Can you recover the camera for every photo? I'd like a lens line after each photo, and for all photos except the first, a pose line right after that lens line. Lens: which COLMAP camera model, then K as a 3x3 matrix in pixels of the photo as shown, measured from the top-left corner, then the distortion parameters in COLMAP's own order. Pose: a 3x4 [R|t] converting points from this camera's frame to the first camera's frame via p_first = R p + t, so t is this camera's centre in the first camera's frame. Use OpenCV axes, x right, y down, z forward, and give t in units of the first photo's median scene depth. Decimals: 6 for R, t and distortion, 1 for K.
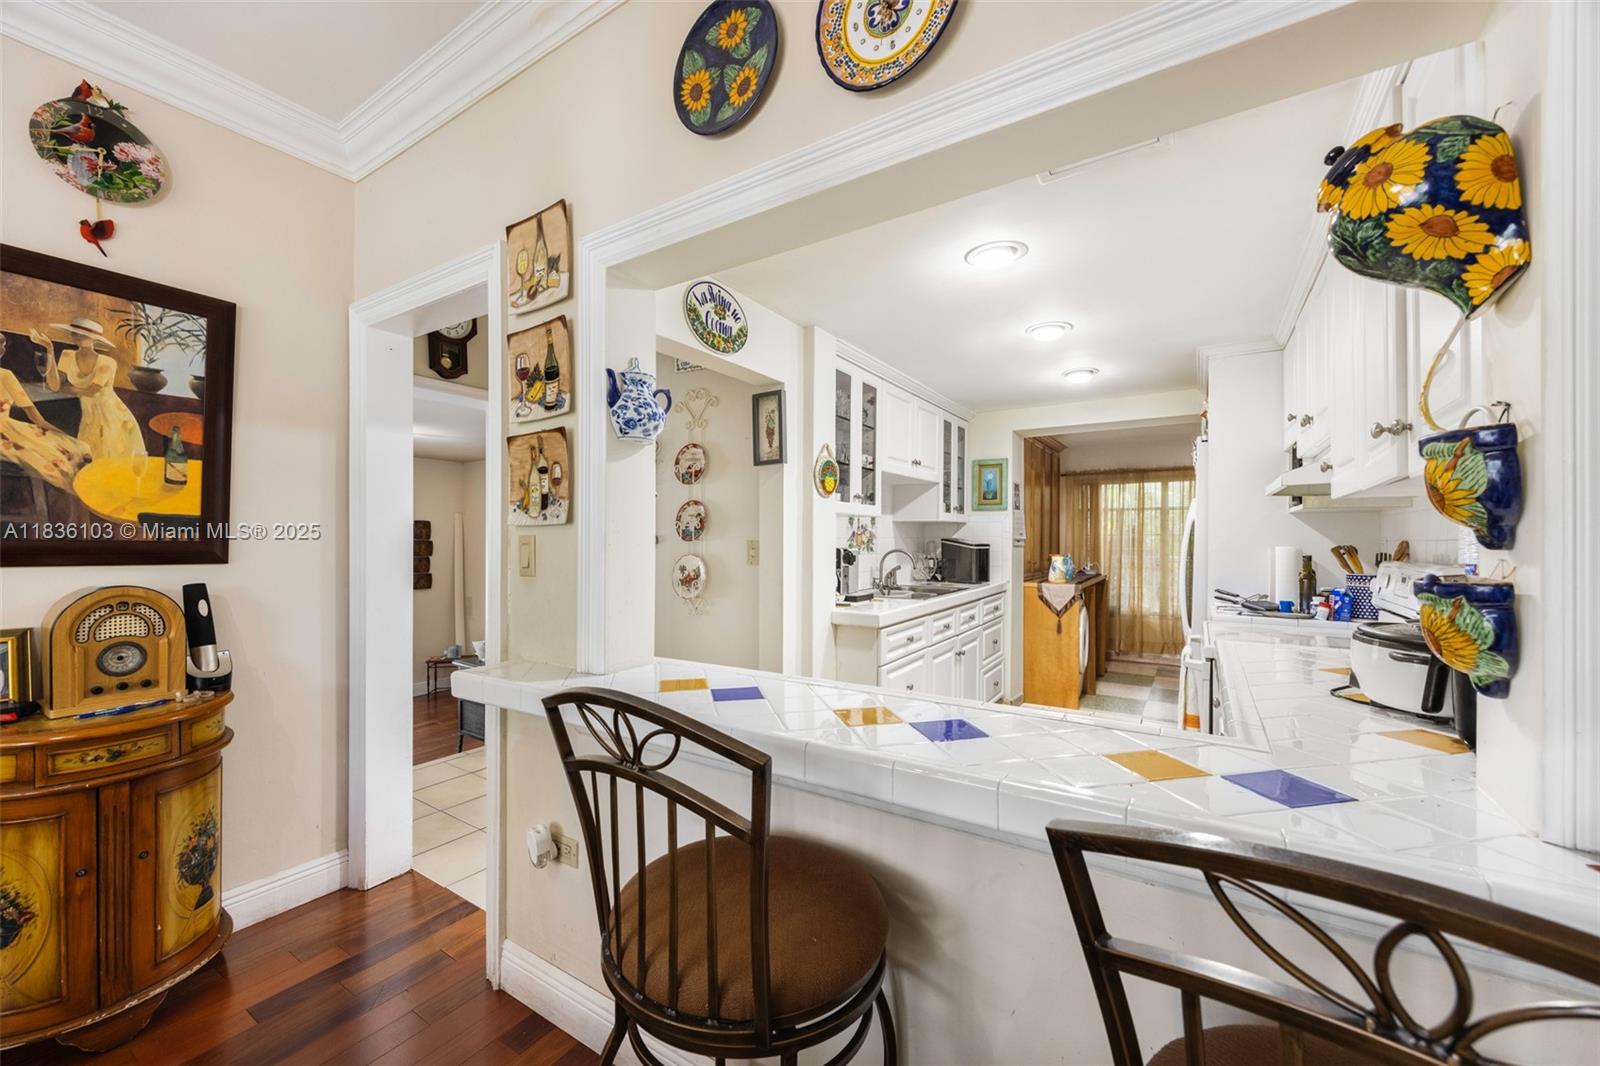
lens RADIAL K [[619.1, 0, 792.4], [0, 619.1, 534.2], [0, 0, 1]] dist [-0.002397, 0.000150]
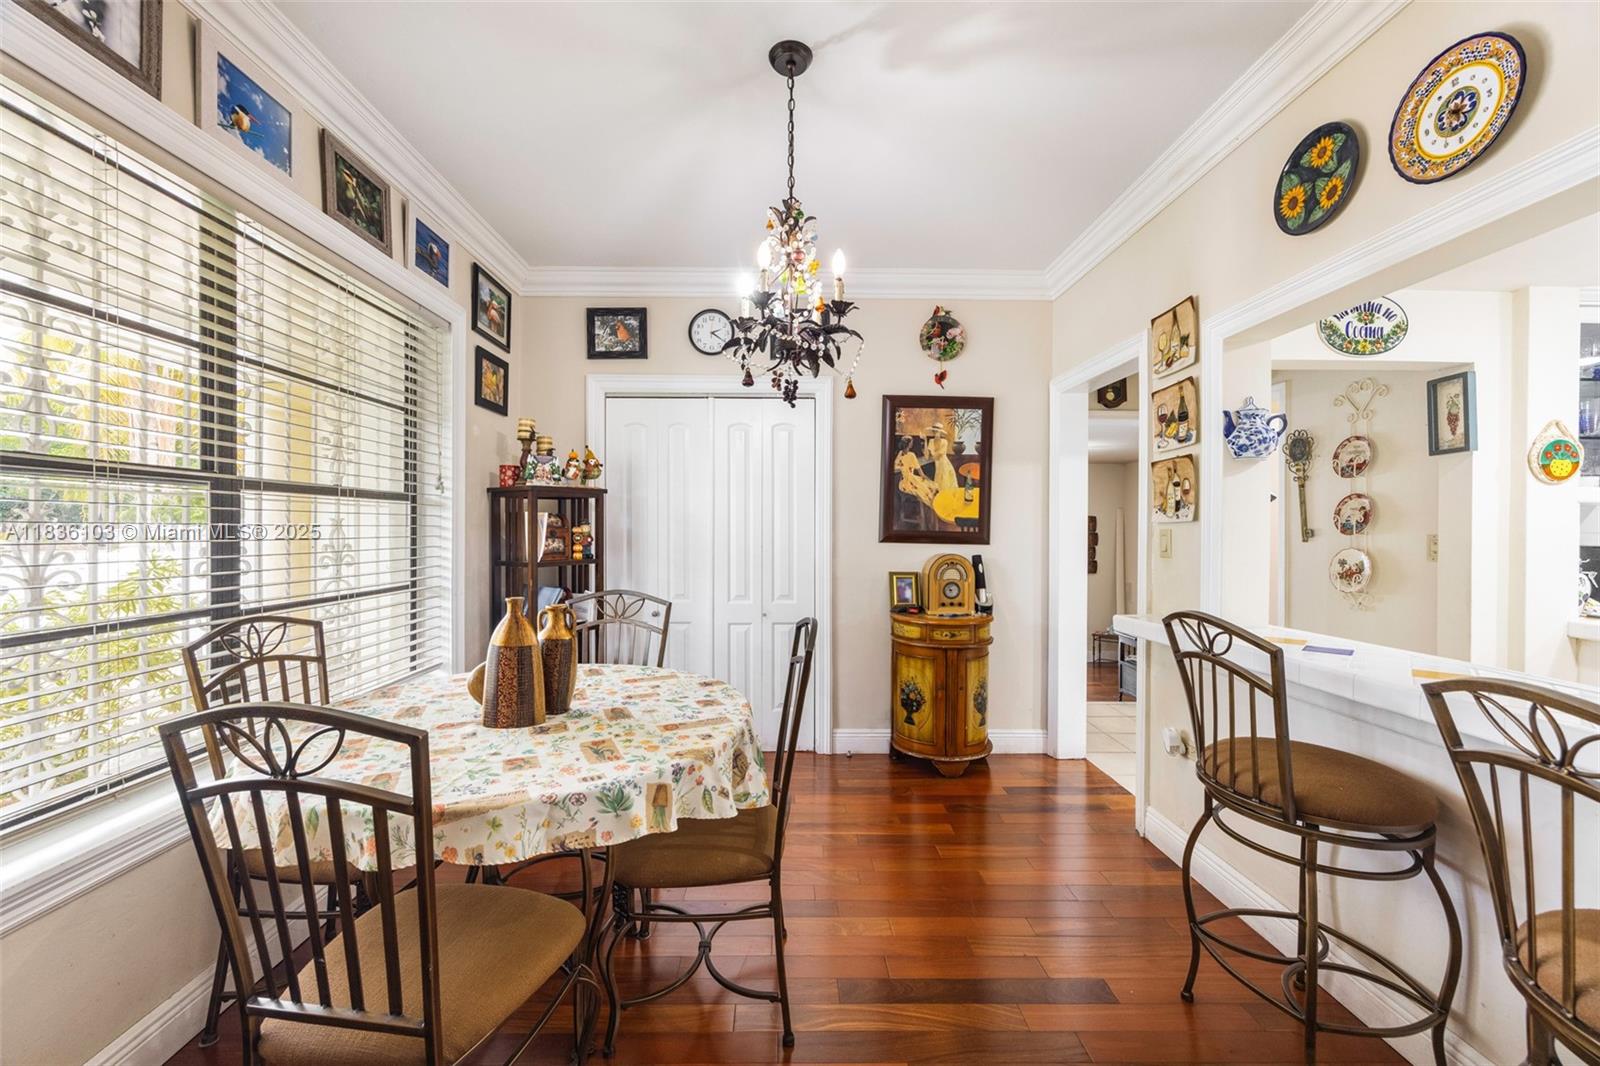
lens RADIAL K [[619.1, 0, 792.4], [0, 619.1, 534.2], [0, 0, 1]] dist [-0.002397, 0.000150]
pose [[0.554393, 0.008924, -0.832207, 0.295325], [0.001031, 0.999934, 0.011410, -0.003898], [0.832254, -0.007184, 0.554347, -0.535507]]
